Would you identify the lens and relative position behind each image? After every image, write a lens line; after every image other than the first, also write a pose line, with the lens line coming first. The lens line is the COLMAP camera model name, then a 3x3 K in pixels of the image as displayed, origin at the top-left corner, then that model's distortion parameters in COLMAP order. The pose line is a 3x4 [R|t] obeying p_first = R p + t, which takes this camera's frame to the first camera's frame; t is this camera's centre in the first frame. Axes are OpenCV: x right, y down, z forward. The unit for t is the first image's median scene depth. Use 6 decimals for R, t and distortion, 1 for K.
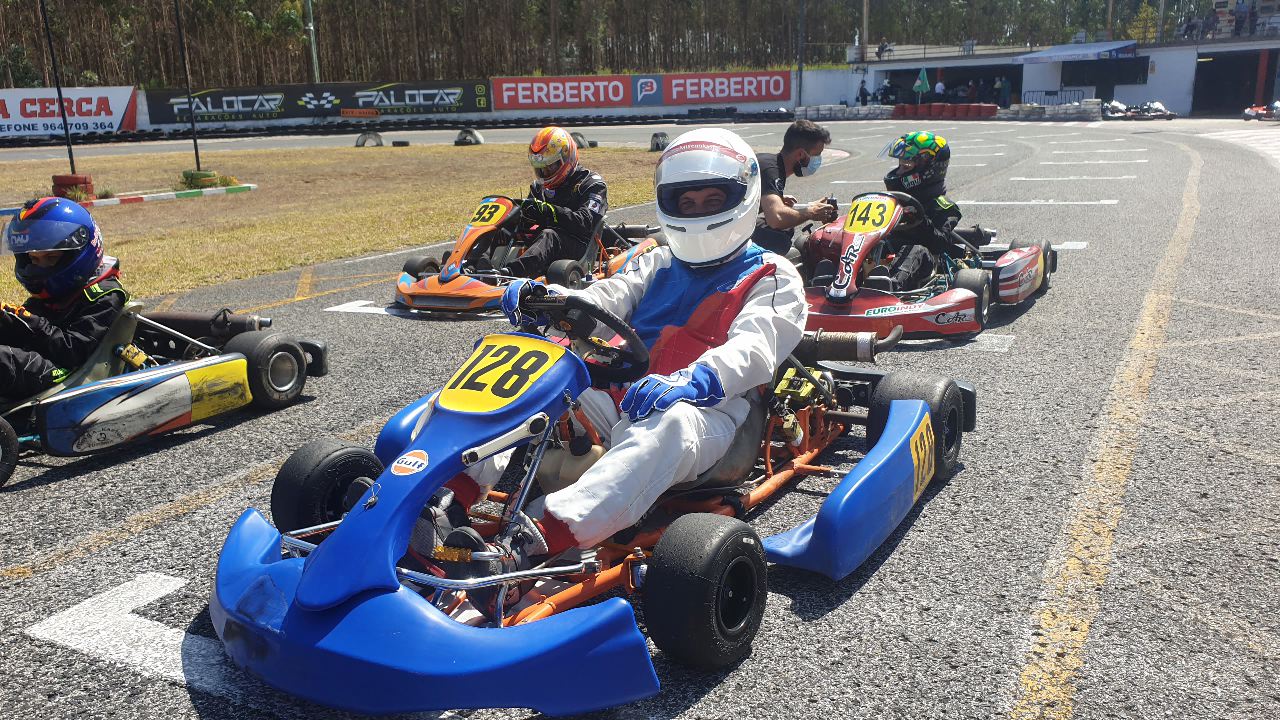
lens RADIAL K [[992.9, 0, 667.3], [0, 992.9, 356.0], [0, 0, 1]] dist [0.031045, -0.000746]
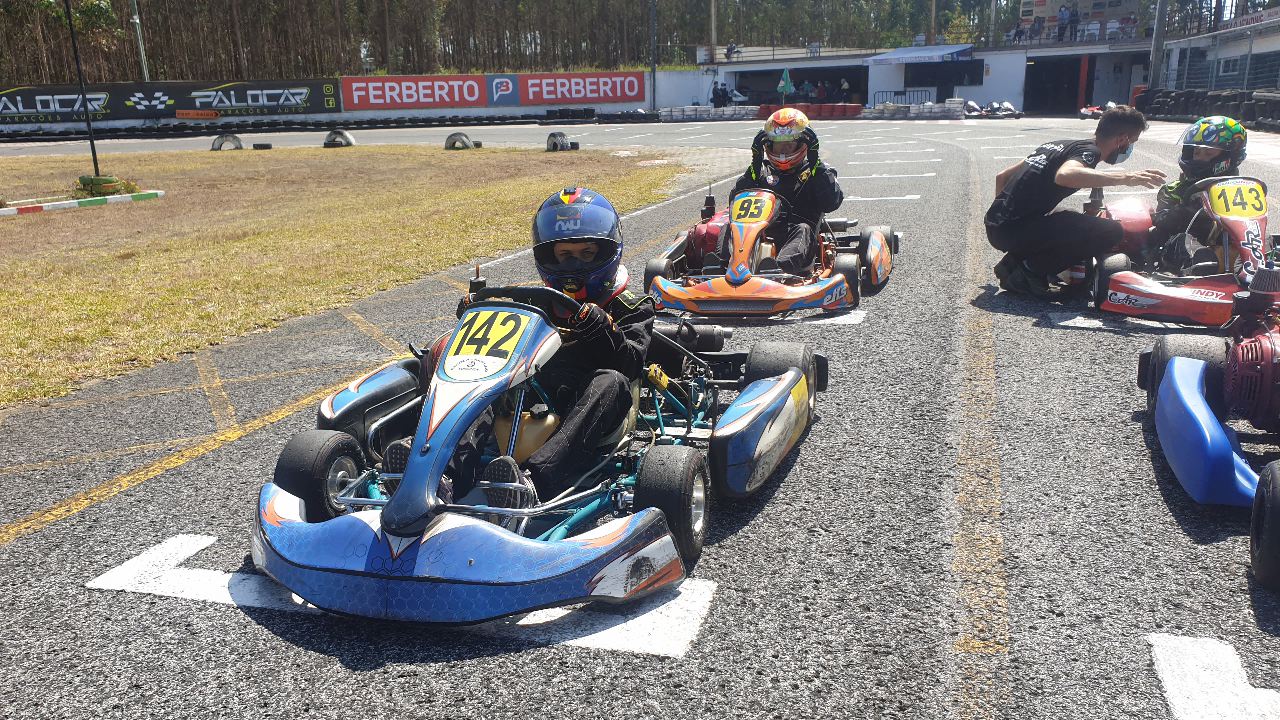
lens RADIAL K [[988.9, 0, 640.0], [0, 988.9, 360.0], [0, 0, 1]] dist [0.023463, 0.002941]
pose [[0.985309, -0.044611, 0.164853, -0.063957], [0.044191, 0.999004, 0.006217, -0.001919], [-0.164966, 0.001159, 0.986299, 0.016027]]
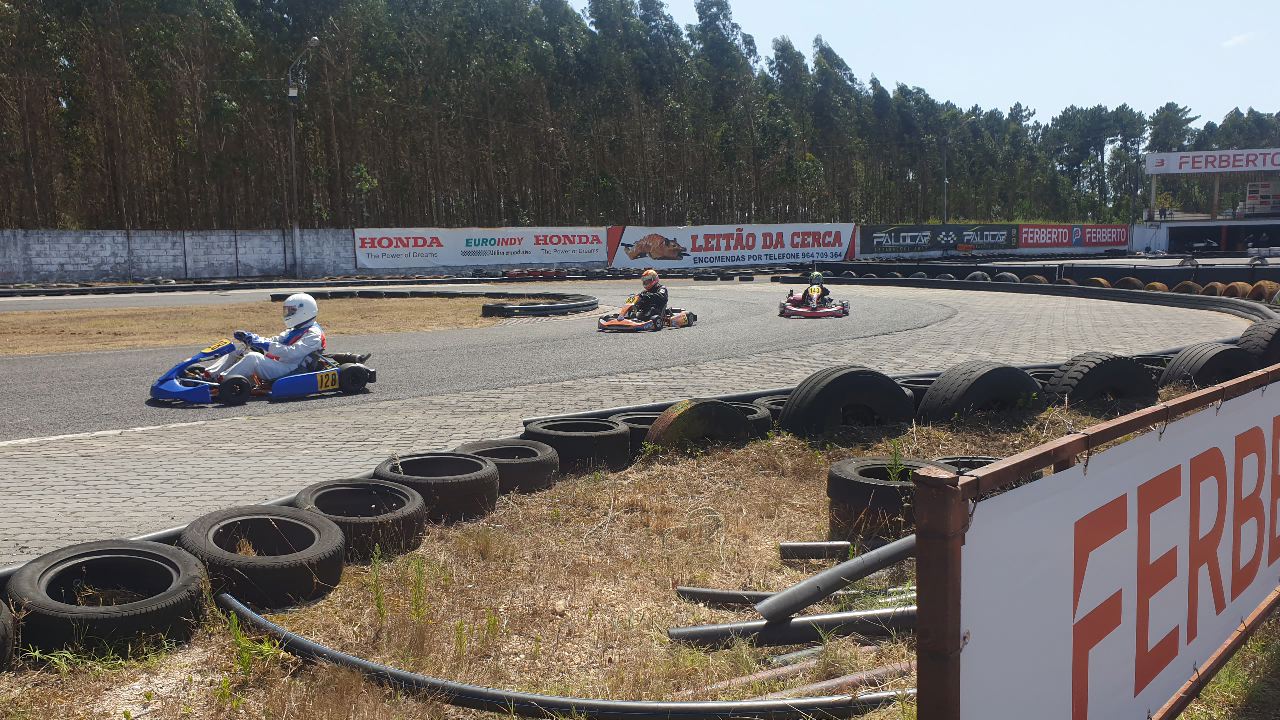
lens RADIAL K [[1003.8, 0, 669.3], [0, 1003.8, 361.1], [0, 0, 1]] dist [0.045885, -0.051955]
pose [[0.891645, -0.033146, 0.451519, -1.226770], [0.105356, 0.985128, -0.135734, 0.033668], [-0.440305, 0.168597, 0.881877, 0.056547]]
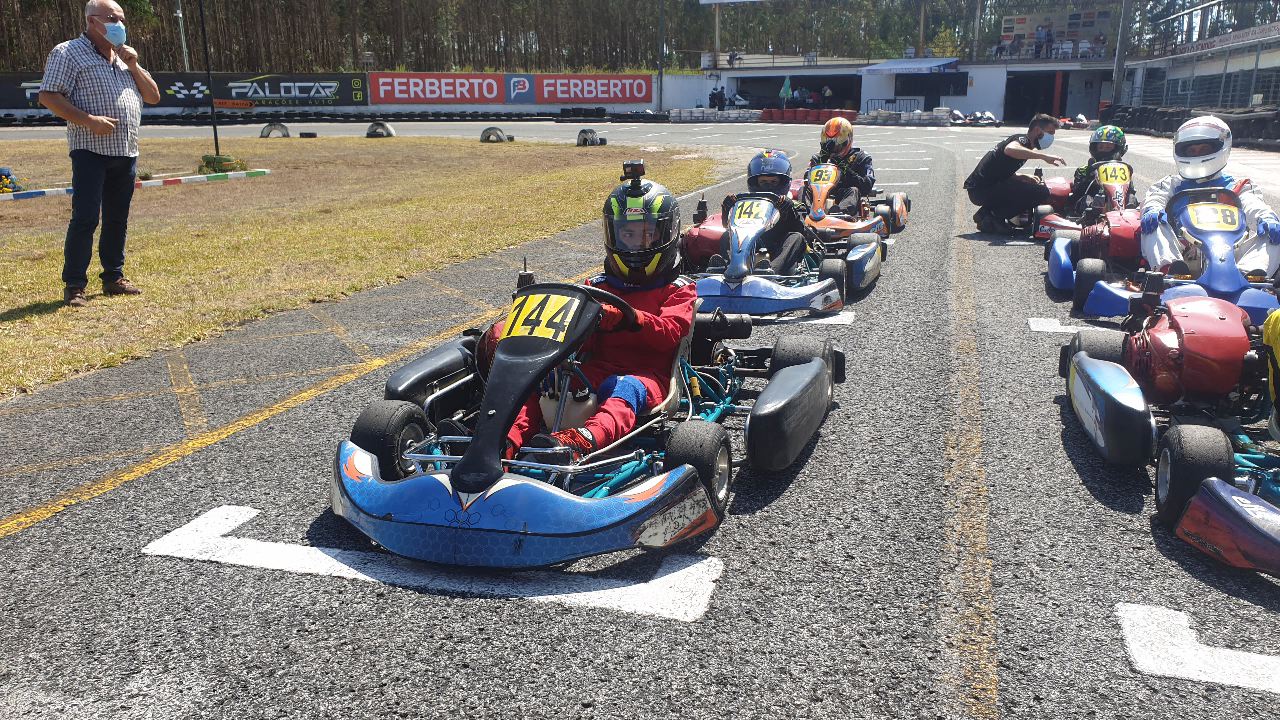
lens RADIAL K [[1006.5, 0, 657.4], [0, 1006.5, 328.6], [0, 0, 1]] dist [0.060581, -0.088240]
pose [[0.979015, -0.021474, 0.202655, -0.105518], [0.027495, 0.999259, -0.026939, 0.016717], [-0.201926, 0.031946, 0.978880, -0.058590]]
